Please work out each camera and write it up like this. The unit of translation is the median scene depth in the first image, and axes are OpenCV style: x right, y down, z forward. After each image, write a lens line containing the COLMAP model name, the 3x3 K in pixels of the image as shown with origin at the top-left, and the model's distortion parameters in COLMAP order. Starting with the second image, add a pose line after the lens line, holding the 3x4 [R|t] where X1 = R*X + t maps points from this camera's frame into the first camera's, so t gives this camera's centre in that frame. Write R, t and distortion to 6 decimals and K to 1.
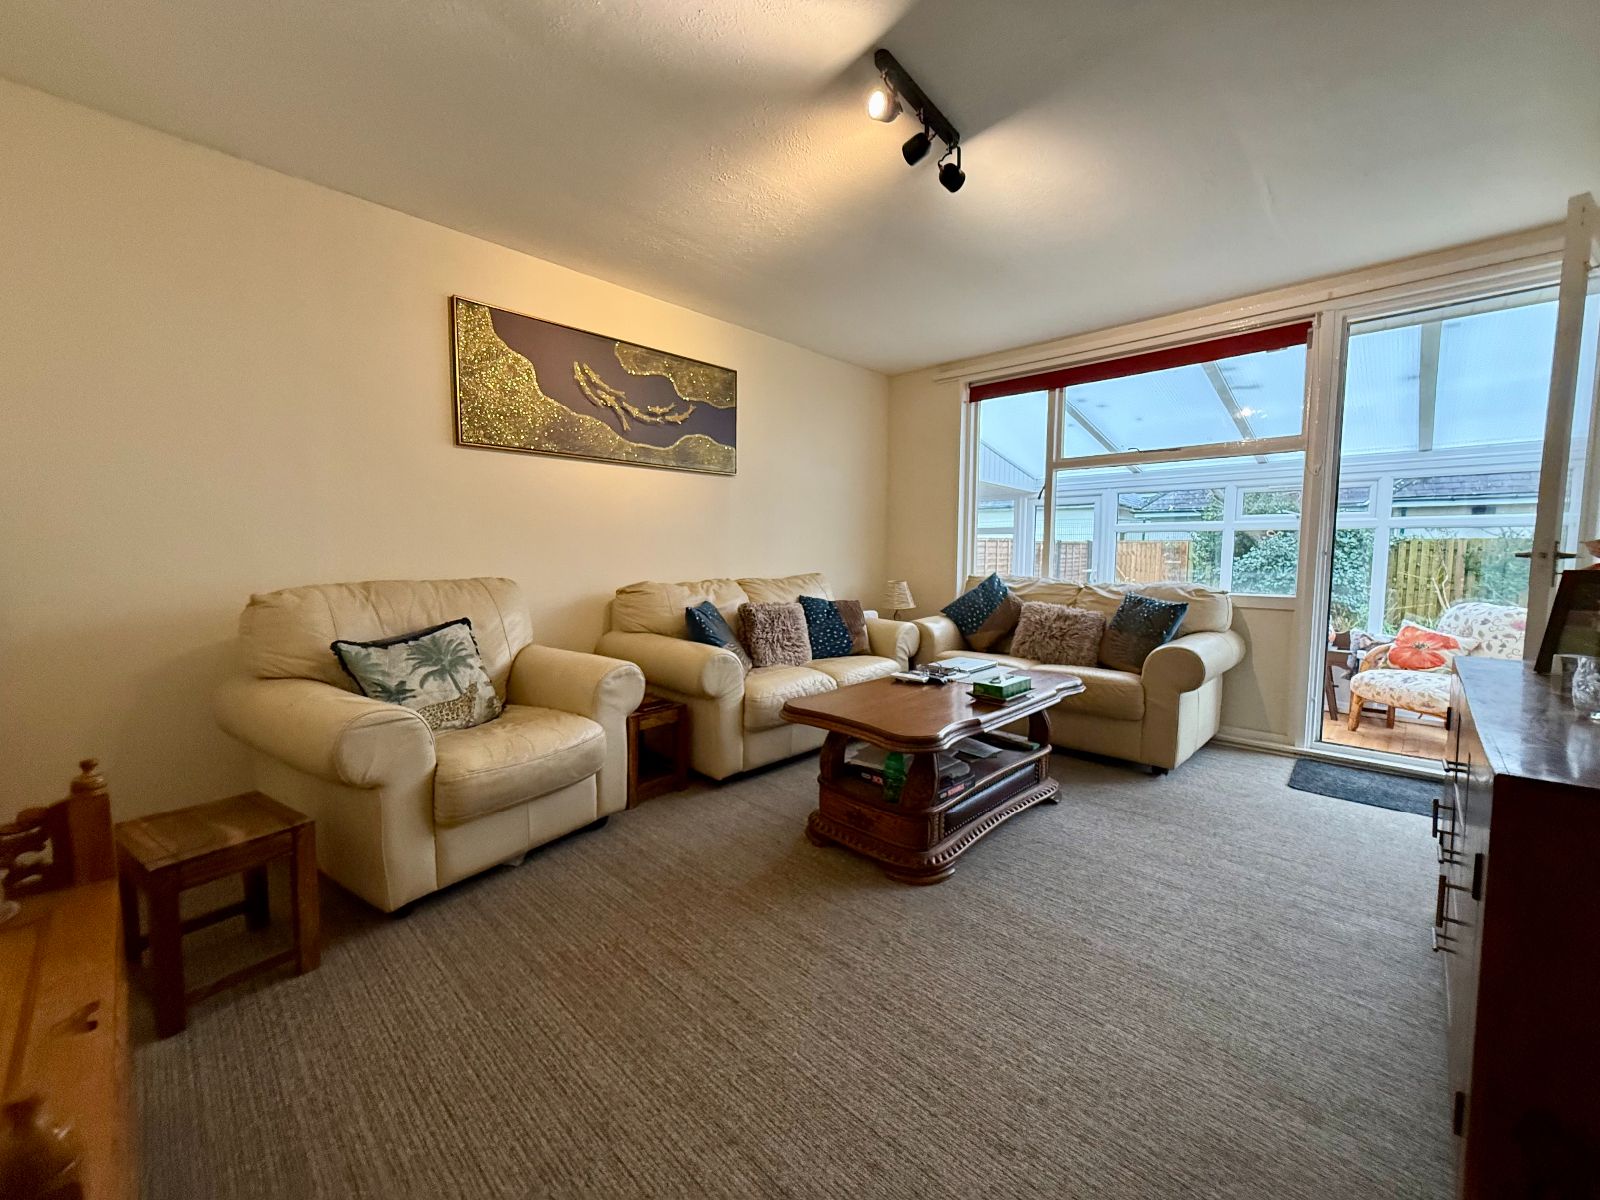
lens RADIAL K [[638.6, 0, 799.4], [0, 638.6, 597.3], [0, 0, 1]] dist [0.000428, -0.000492]
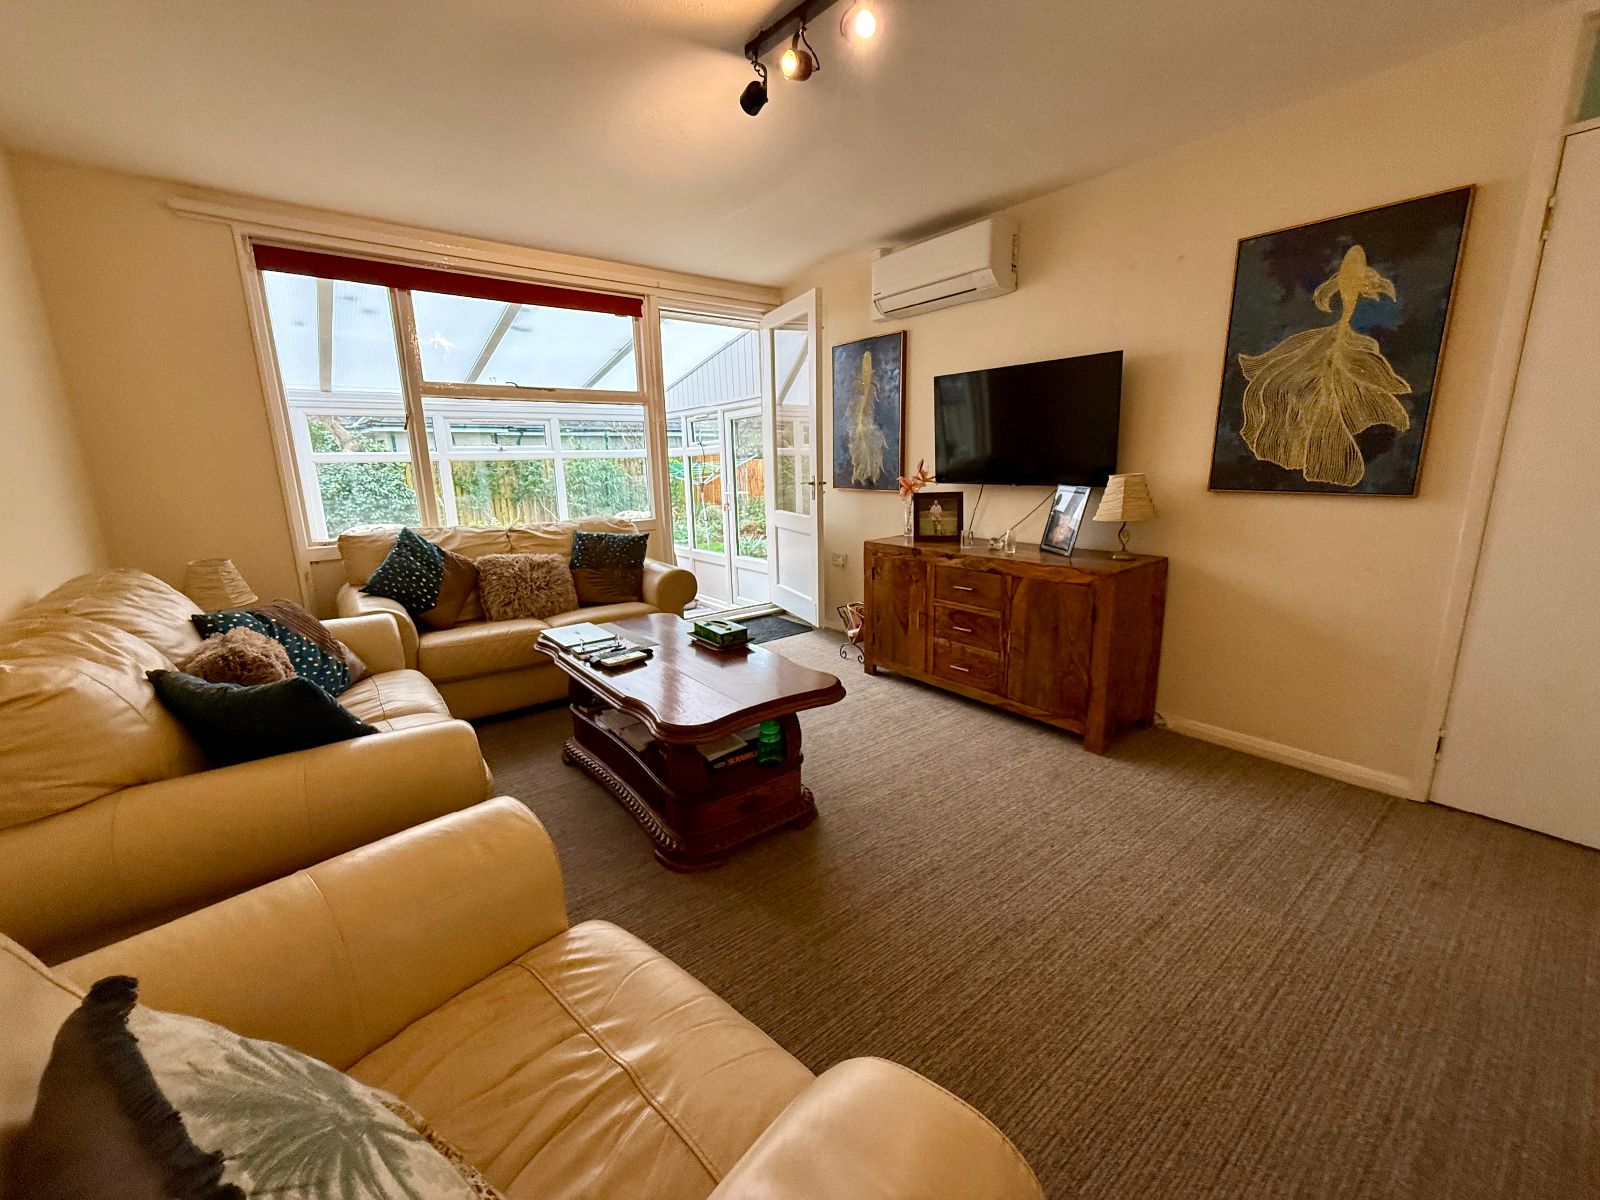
lens RADIAL K [[638.6, 0, 800.2], [0, 638.6, 599.9], [0, 0, 1]] dist [0.000428, -0.000492]
pose [[0.128675, -0.222644, 0.966371, -0.974619], [0.092268, 0.972932, 0.211870, -0.177209], [-0.987385, 0.061903, 0.145735, 1.033827]]
